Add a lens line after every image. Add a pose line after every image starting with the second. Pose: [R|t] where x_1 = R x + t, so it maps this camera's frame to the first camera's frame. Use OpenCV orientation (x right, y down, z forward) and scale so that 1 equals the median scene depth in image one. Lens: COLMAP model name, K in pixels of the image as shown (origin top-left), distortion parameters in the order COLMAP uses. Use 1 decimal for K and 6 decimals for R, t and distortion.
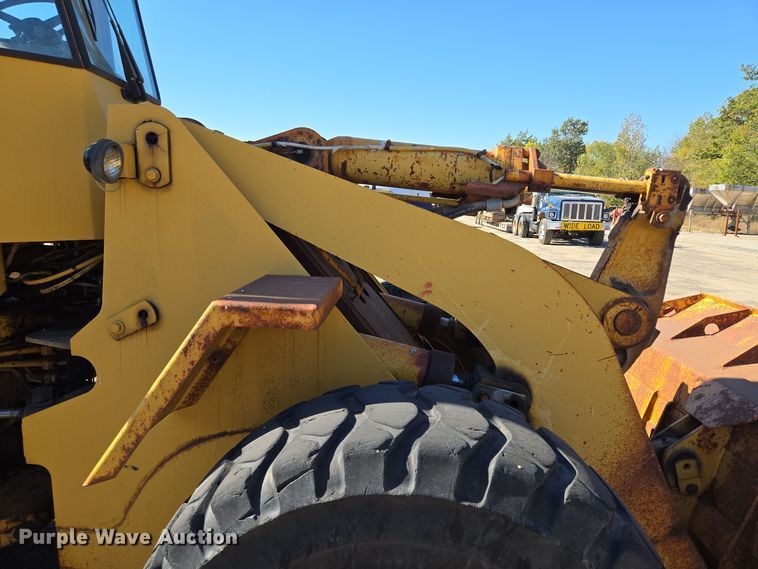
lens RADIAL K [[504.3, 0, 379.0], [0, 504.3, 284.5], [0, 0, 1]] dist [0.061981, -0.045054]
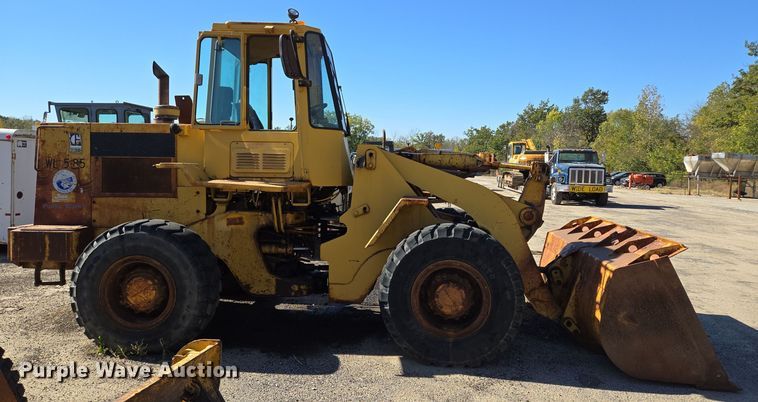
lens RADIAL K [[504.7, 0, 380.0], [0, 504.7, 191.7], [0, 0, 1]] dist [0.020440, -0.001803]
pose [[0.998721, -0.000789, -0.050550, -0.017709], [-0.004964, 0.993516, -0.113581, 0.025786], [0.050312, 0.113687, 0.992242, -0.176246]]
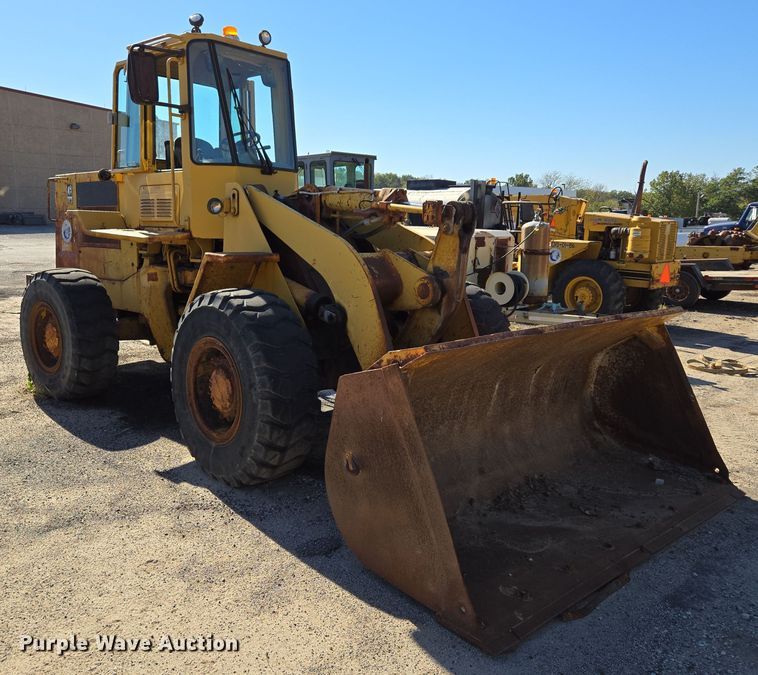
lens RADIAL K [[665.9, 0, 379.0], [0, 665.9, 337.5], [0, 0, 1]] dist [0.008539, 0.001173]
pose [[0.730477, 0.106681, -0.674553, 0.187994], [-0.113288, 0.992968, 0.034358, 0.016825], [0.673475, 0.051321, 0.737426, -0.071278]]
